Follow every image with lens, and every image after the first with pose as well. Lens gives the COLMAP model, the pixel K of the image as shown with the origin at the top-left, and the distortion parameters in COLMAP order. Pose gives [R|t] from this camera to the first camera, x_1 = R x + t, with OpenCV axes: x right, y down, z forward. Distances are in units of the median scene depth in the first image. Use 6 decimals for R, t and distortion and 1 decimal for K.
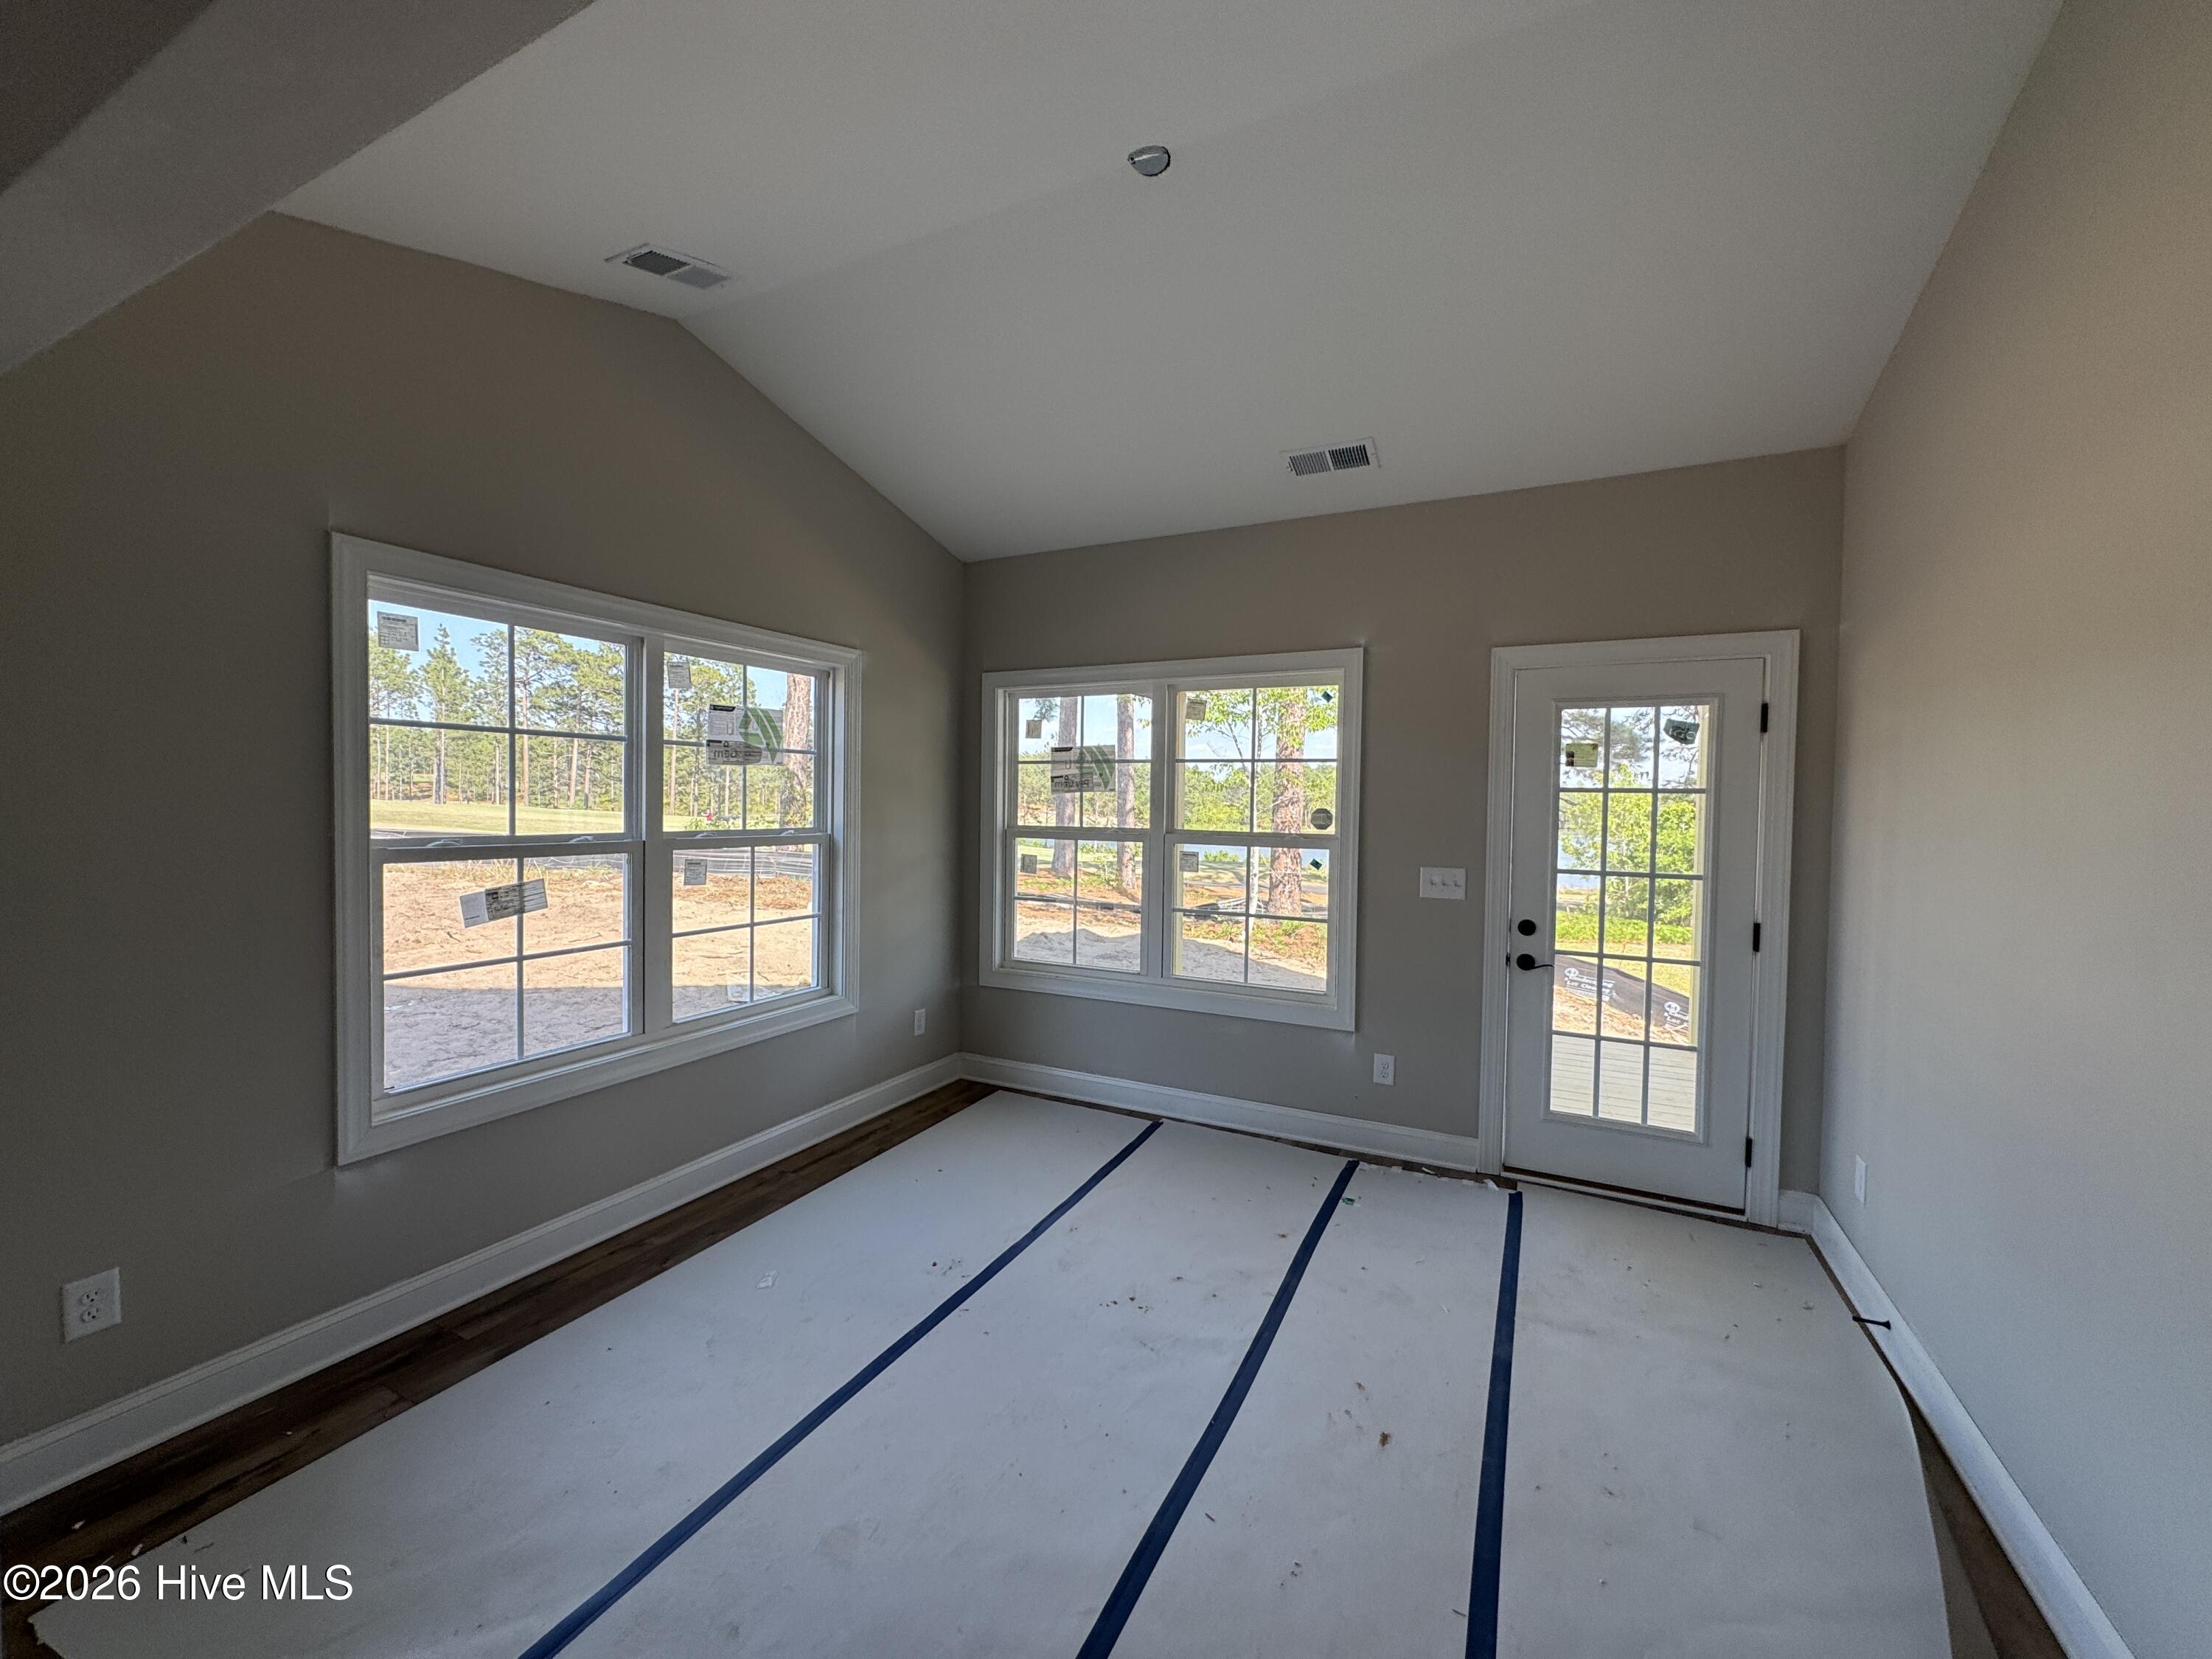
lens RADIAL K [[888.4, 0, 1105.1], [0, 888.4, 823.7], [0, 0, 1]] dist [-0.001772, 0.000665]
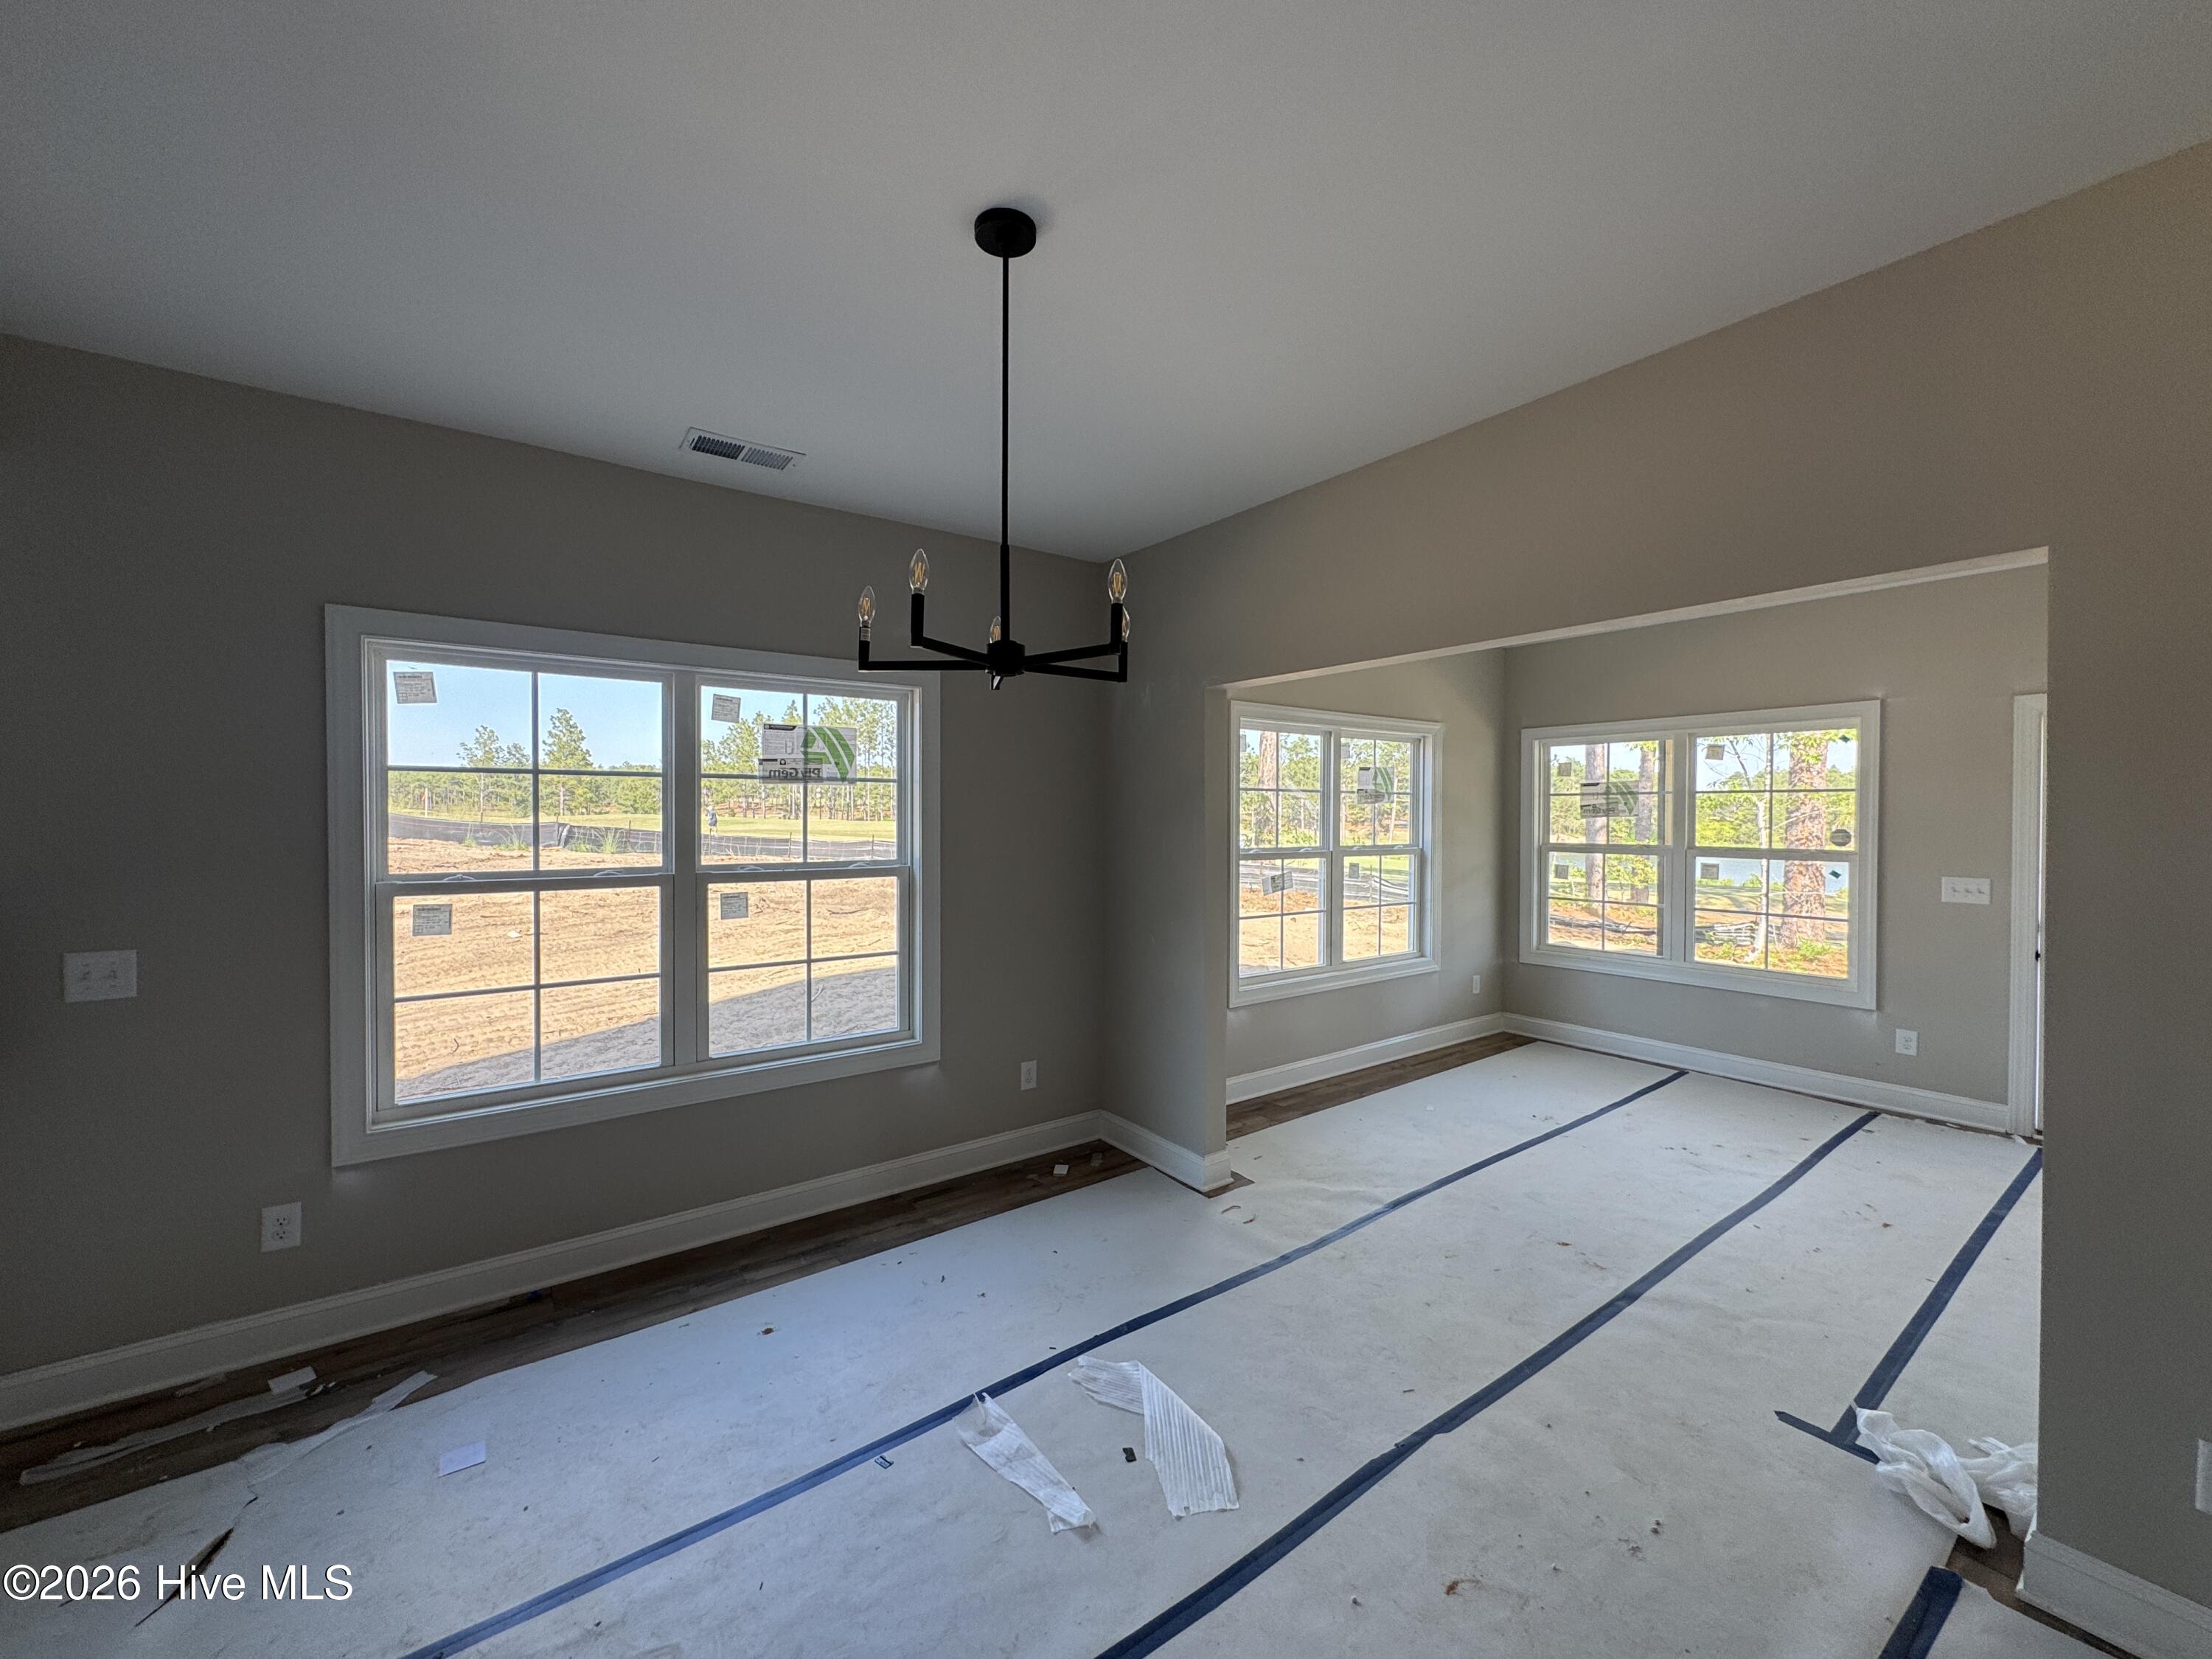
lens RADIAL K [[888.4, 0, 1106.9], [0, 888.4, 828.0], [0, 0, 1]] dist [-0.001772, 0.000665]
pose [[0.894785, -0.005762, -0.446460, -0.116553], [-0.001729, 0.999865, -0.016369, 0.003404], [0.446494, 0.015419, 0.894654, -0.554690]]
